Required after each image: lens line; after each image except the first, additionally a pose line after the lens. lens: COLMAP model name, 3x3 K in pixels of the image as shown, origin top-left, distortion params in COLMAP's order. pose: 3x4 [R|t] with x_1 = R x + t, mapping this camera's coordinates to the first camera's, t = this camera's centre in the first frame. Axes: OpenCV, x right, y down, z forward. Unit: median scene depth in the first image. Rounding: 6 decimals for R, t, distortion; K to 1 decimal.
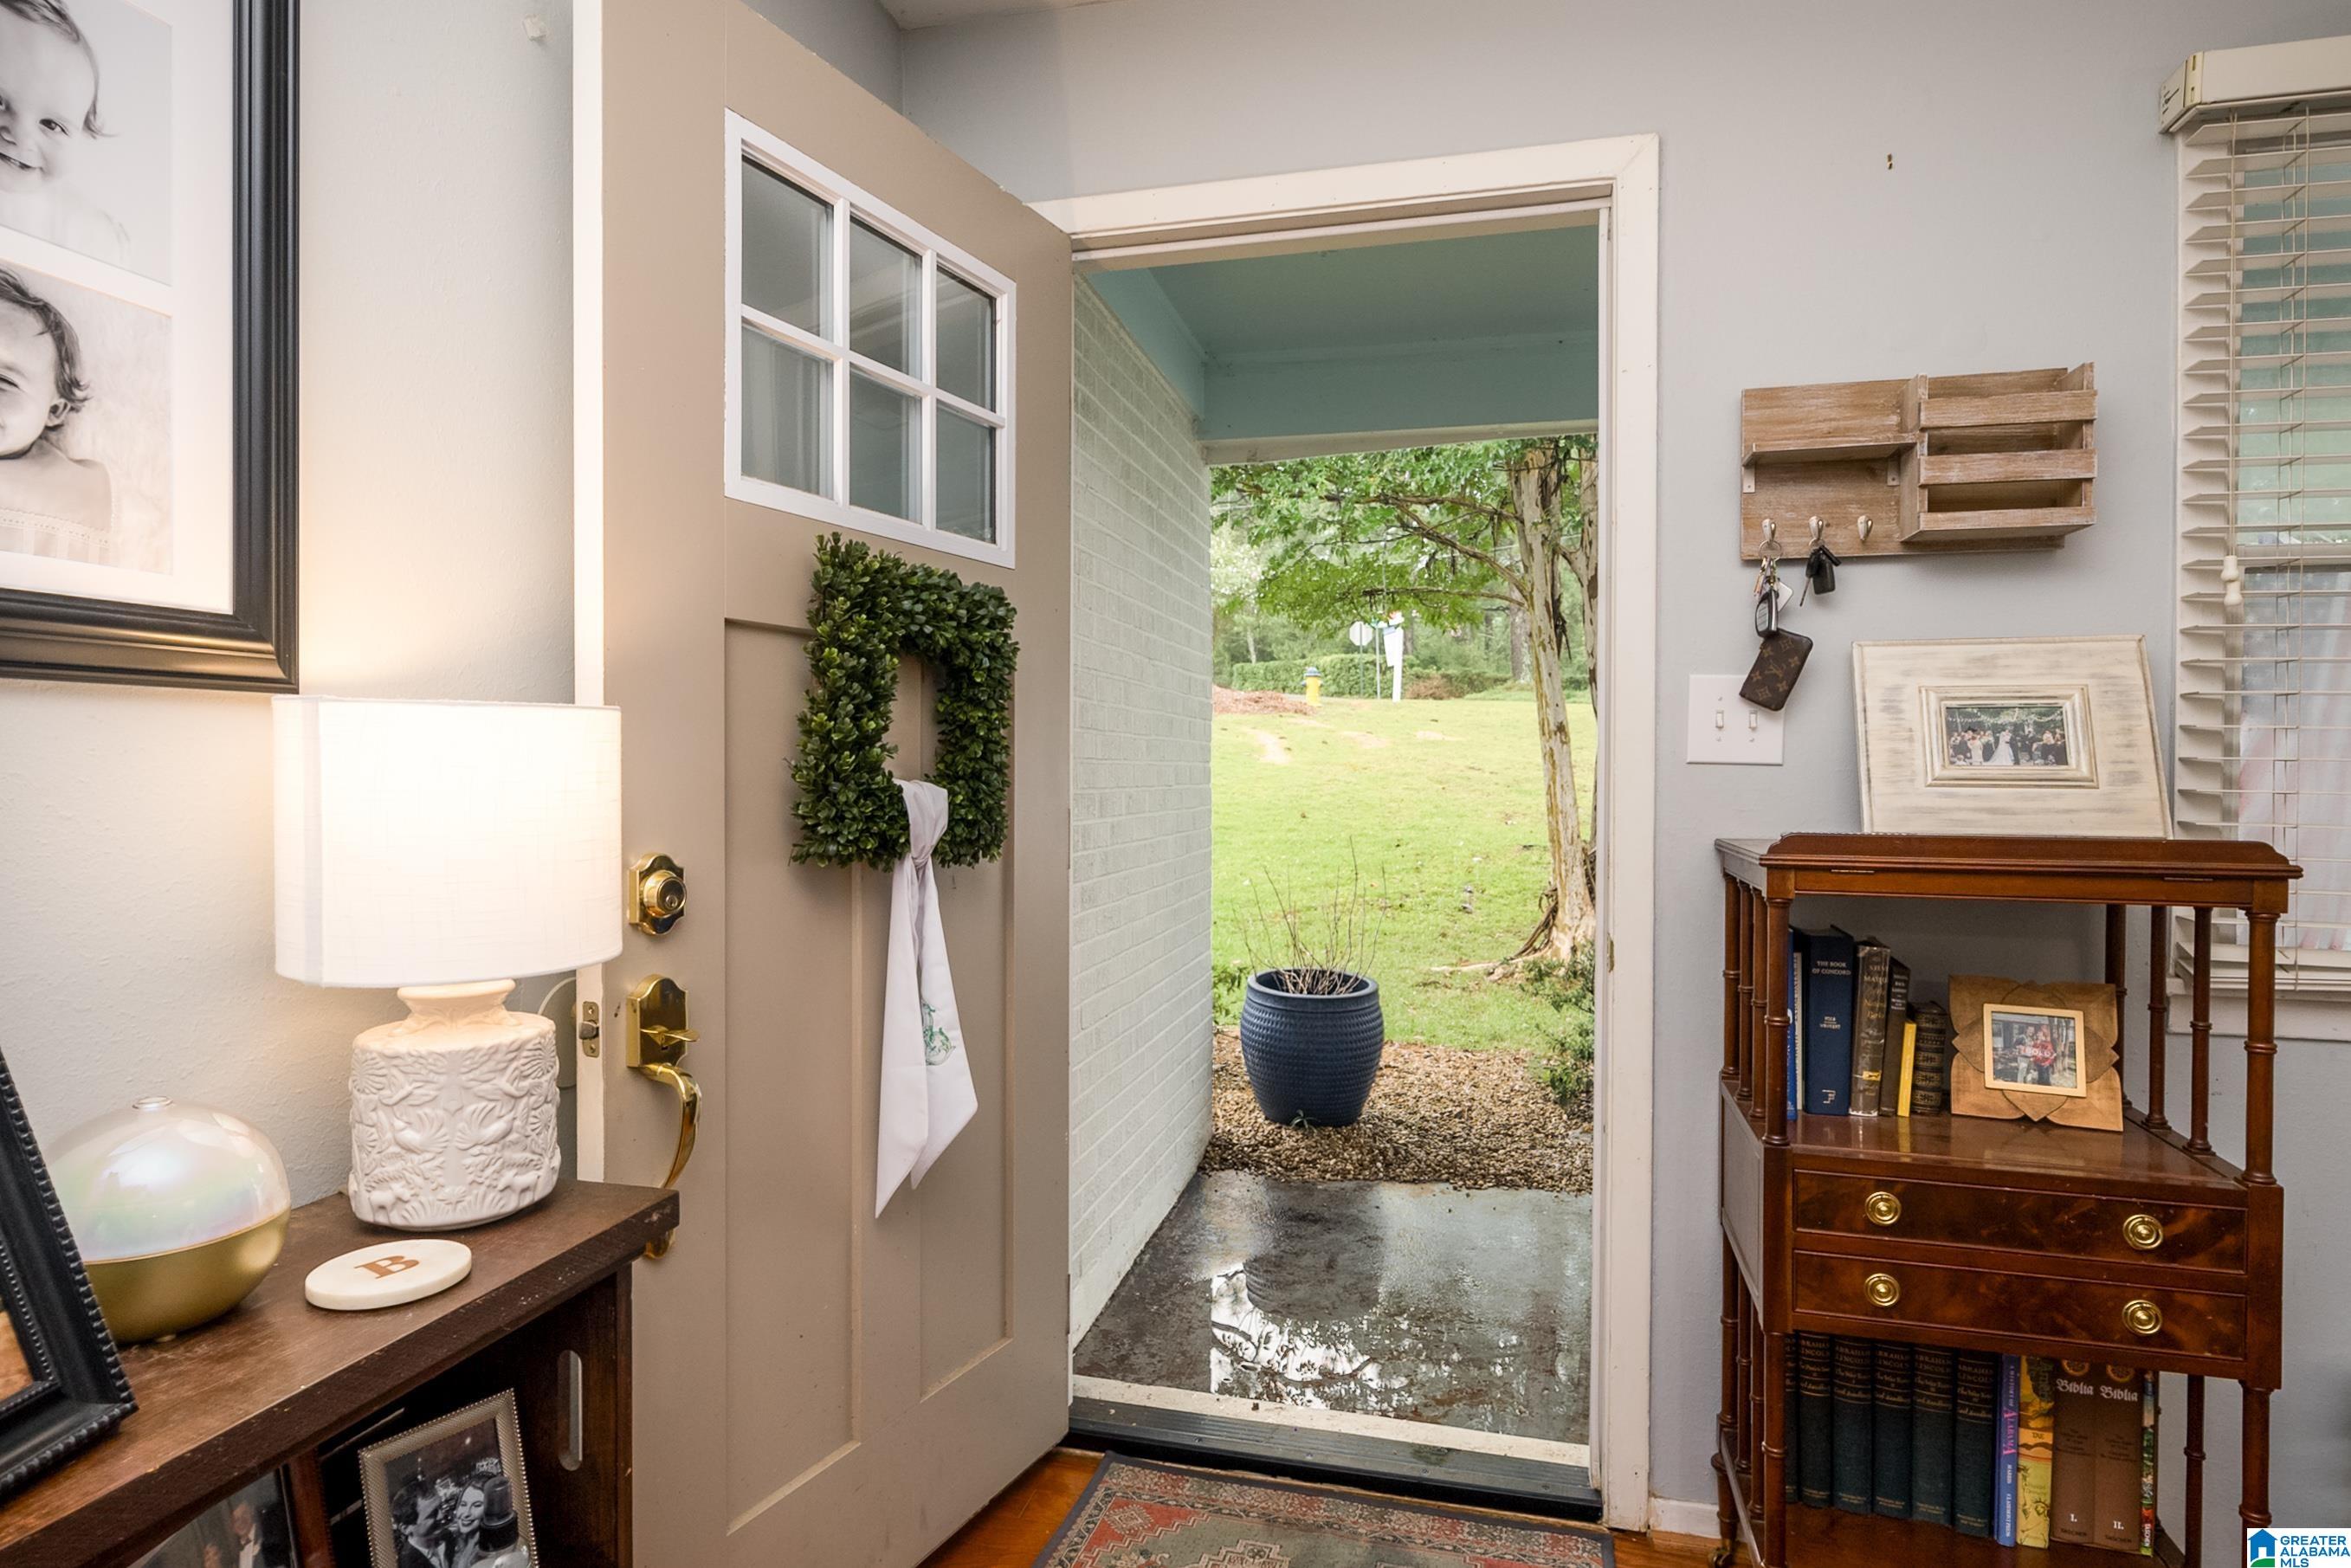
lens RADIAL K [[1248.1, 0, 1175.5], [0, 1248.1, 784.0], [0, 0, 1]] dist [-0.001074, -0.000148]
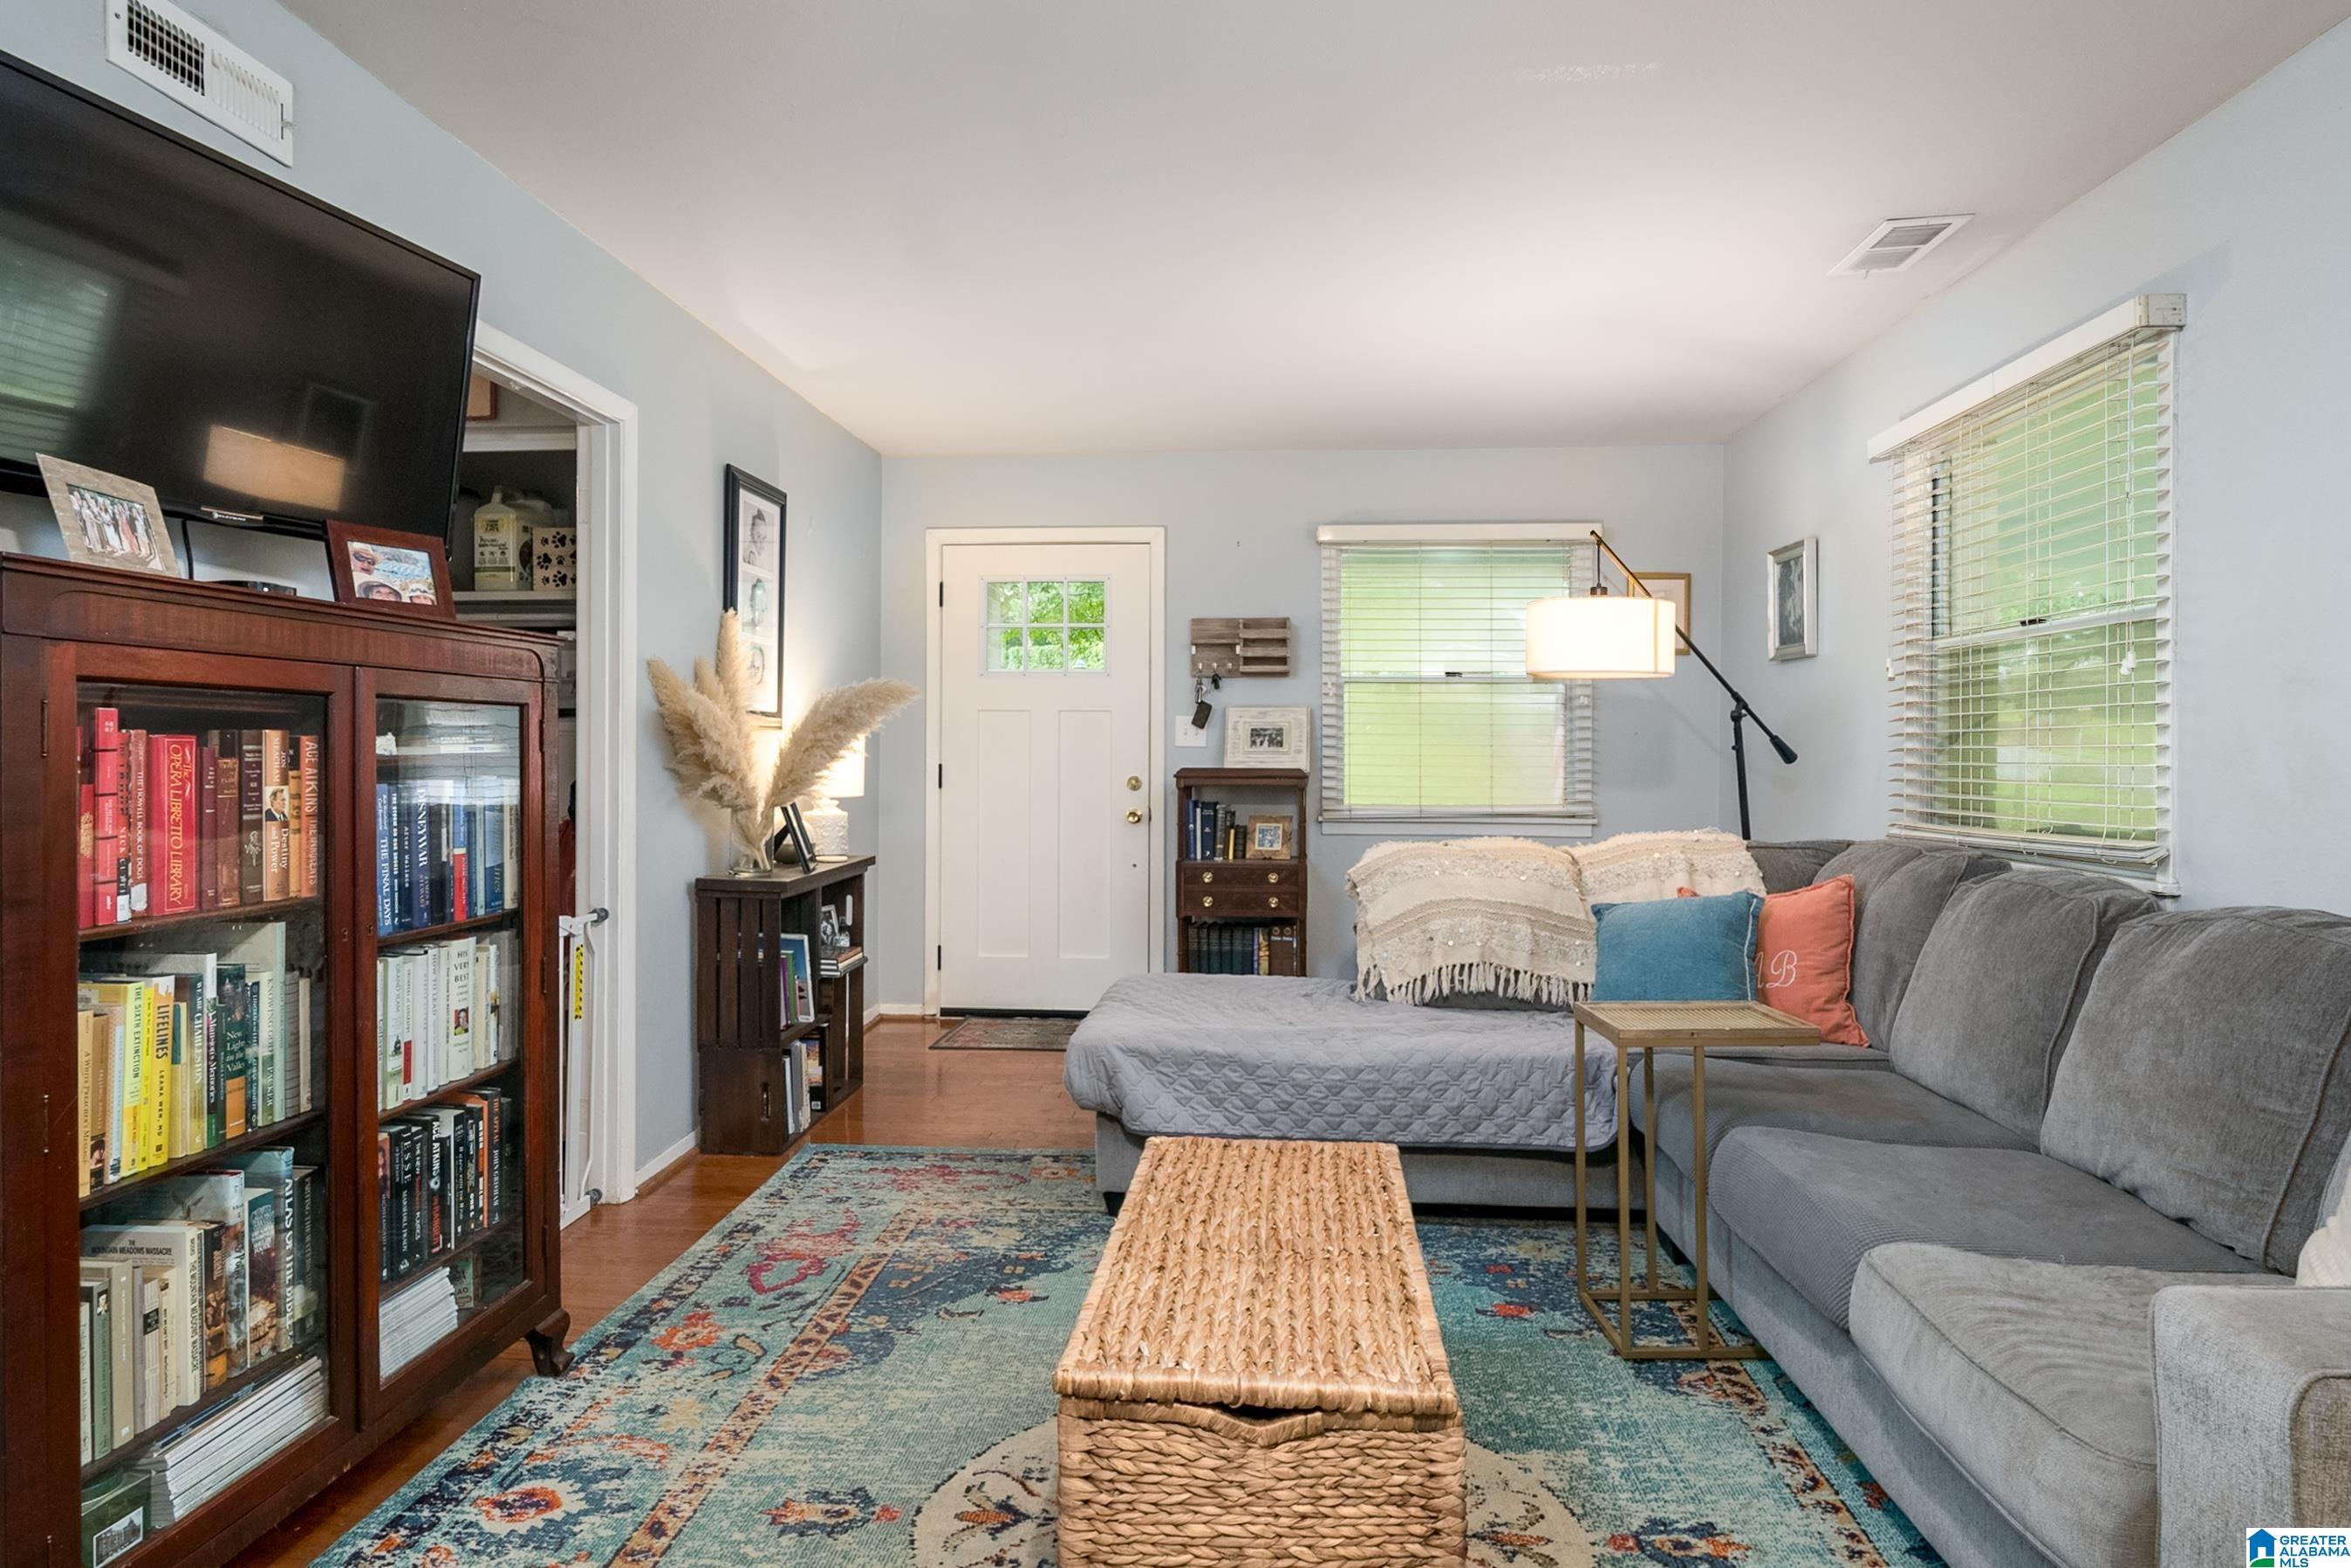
lens RADIAL K [[1304.2, 0, 1183.0], [0, 1304.2, 747.8], [0, 0, 1]] dist [-0.001791, -0.000659]
pose [[0.983869, 0.000477, 0.178891, -0.118303], [0.001496, 0.999940, -0.010894, 0.021299], [-0.178885, 0.010986, 0.983809, -2.153987]]
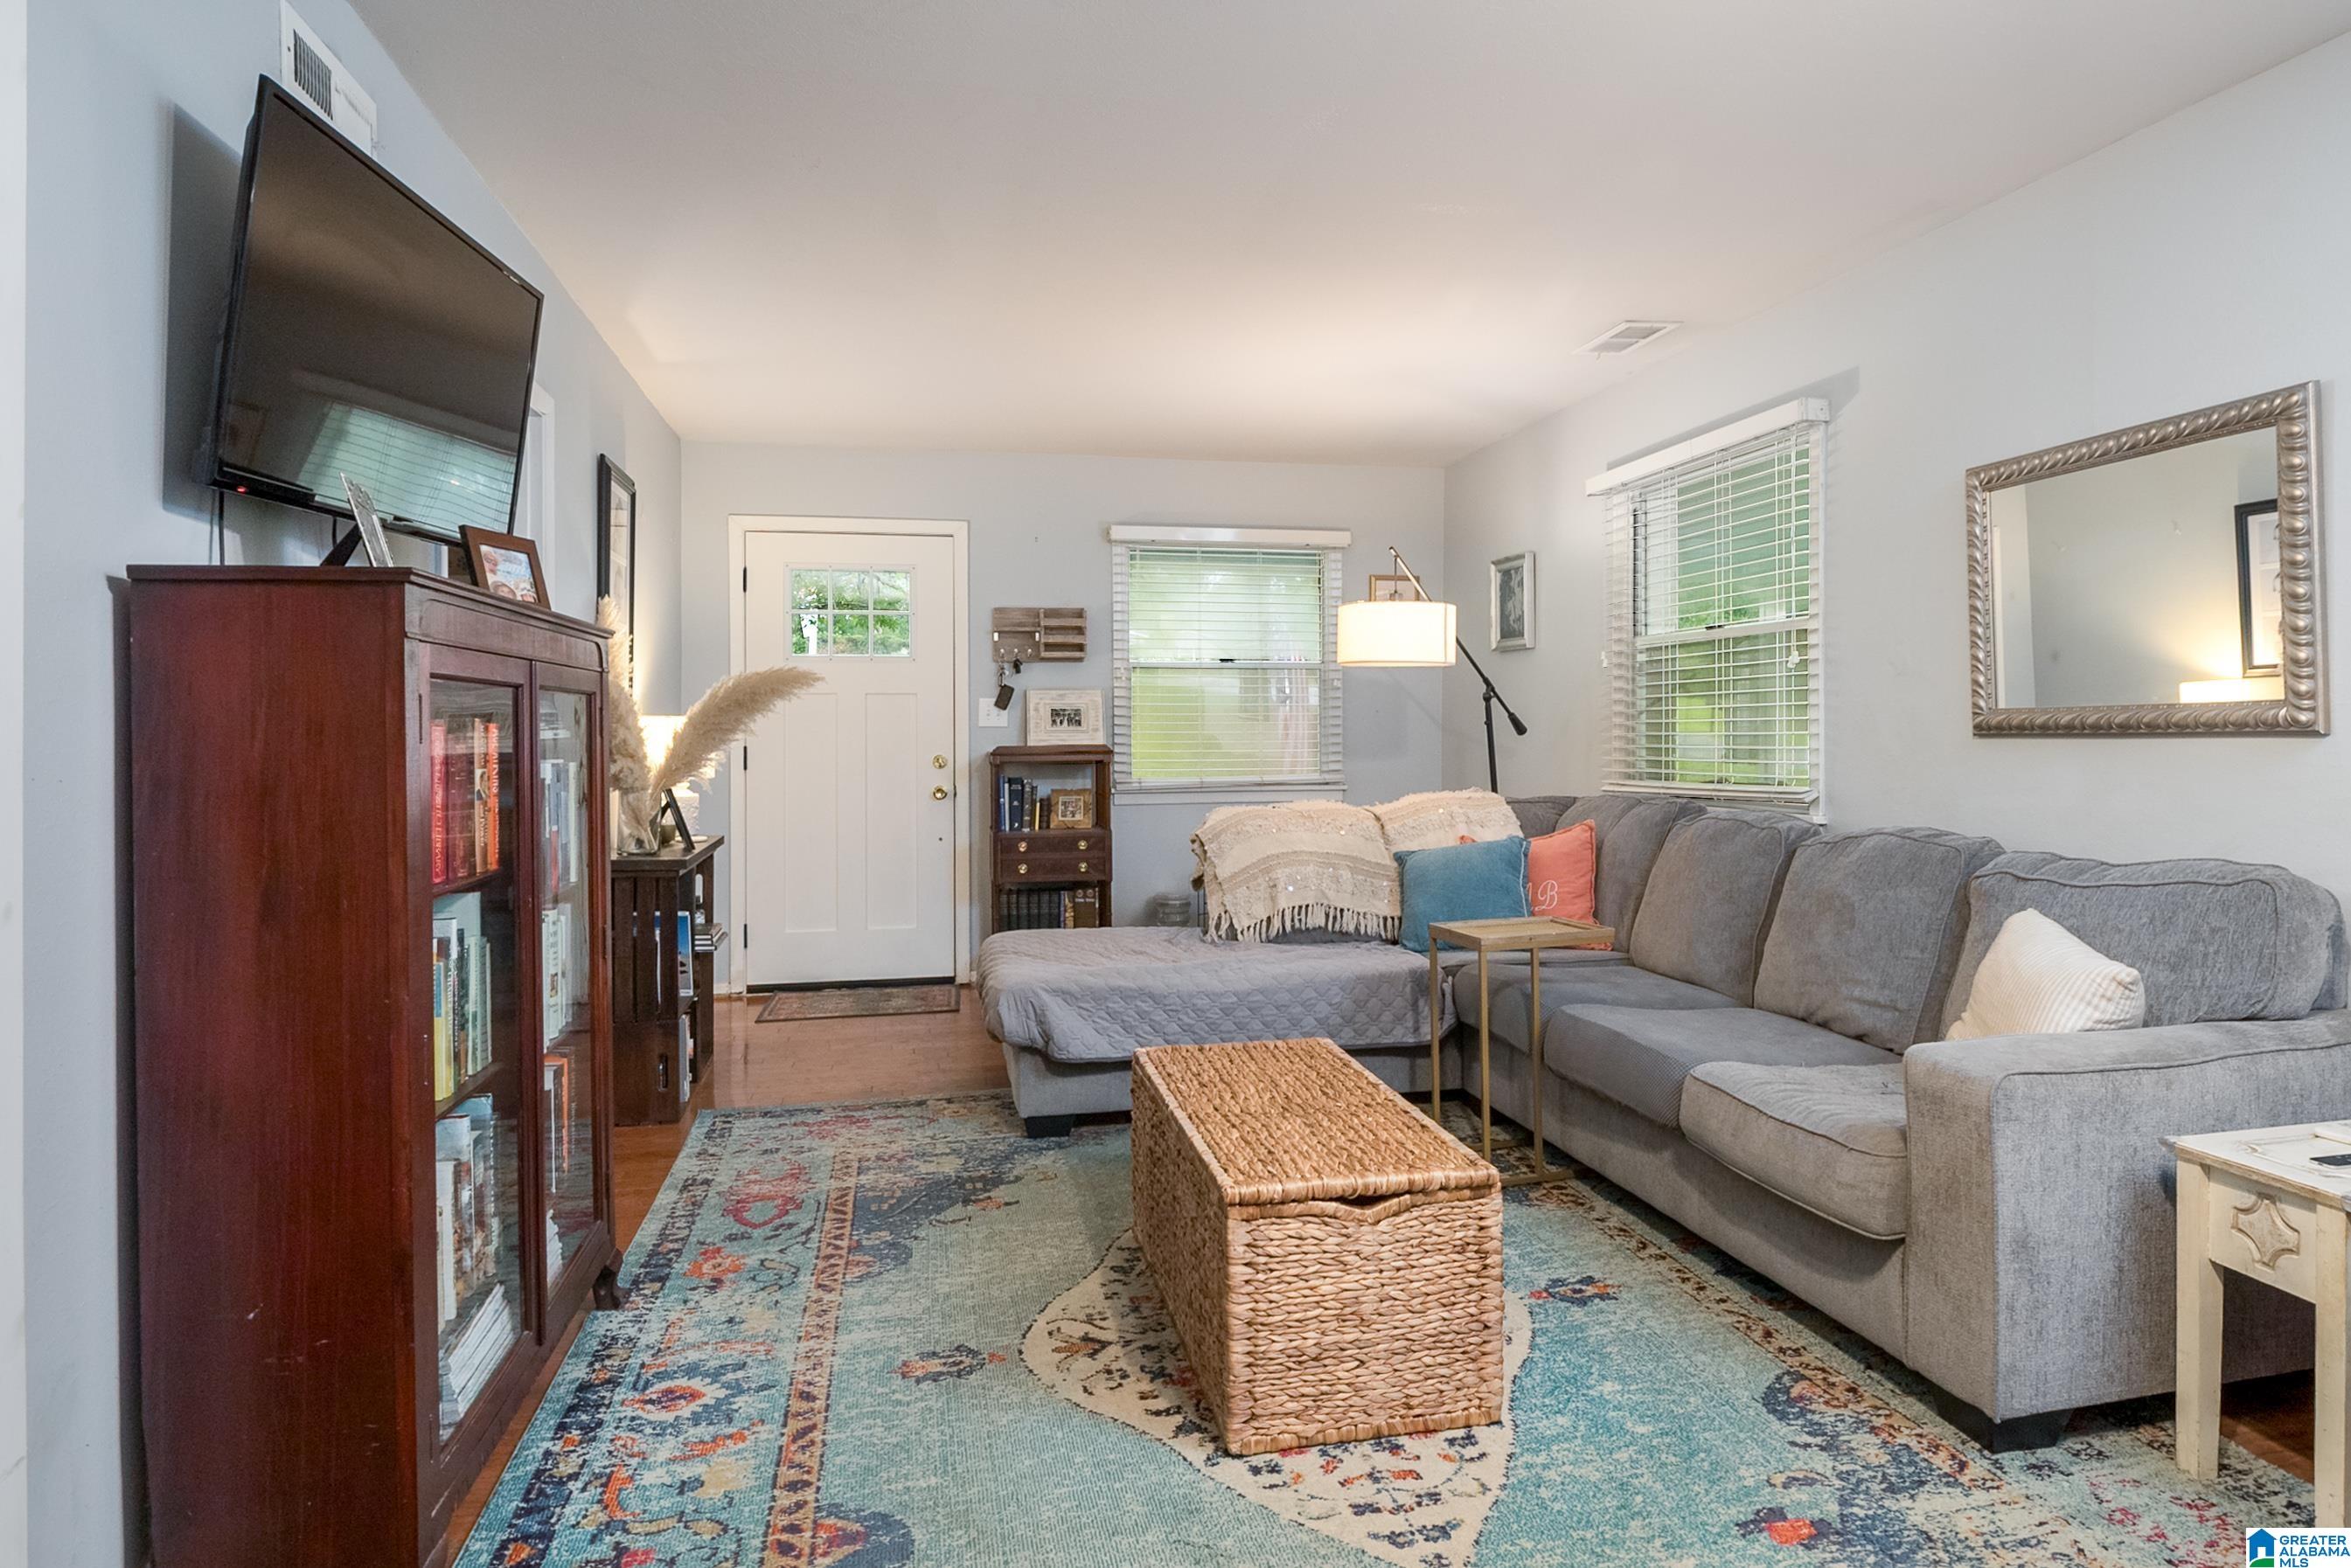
lens RADIAL K [[1312.9, 0, 1189.0], [0, 1312.9, 736.0], [0, 0, 1]] dist [-0.001784, 0.000024]
pose [[0.893144, -0.012380, 0.449600, -0.640907], [0.014571, 0.999893, -0.001413, 0.020685], [-0.449535, 0.007813, 0.893229, -2.338909]]
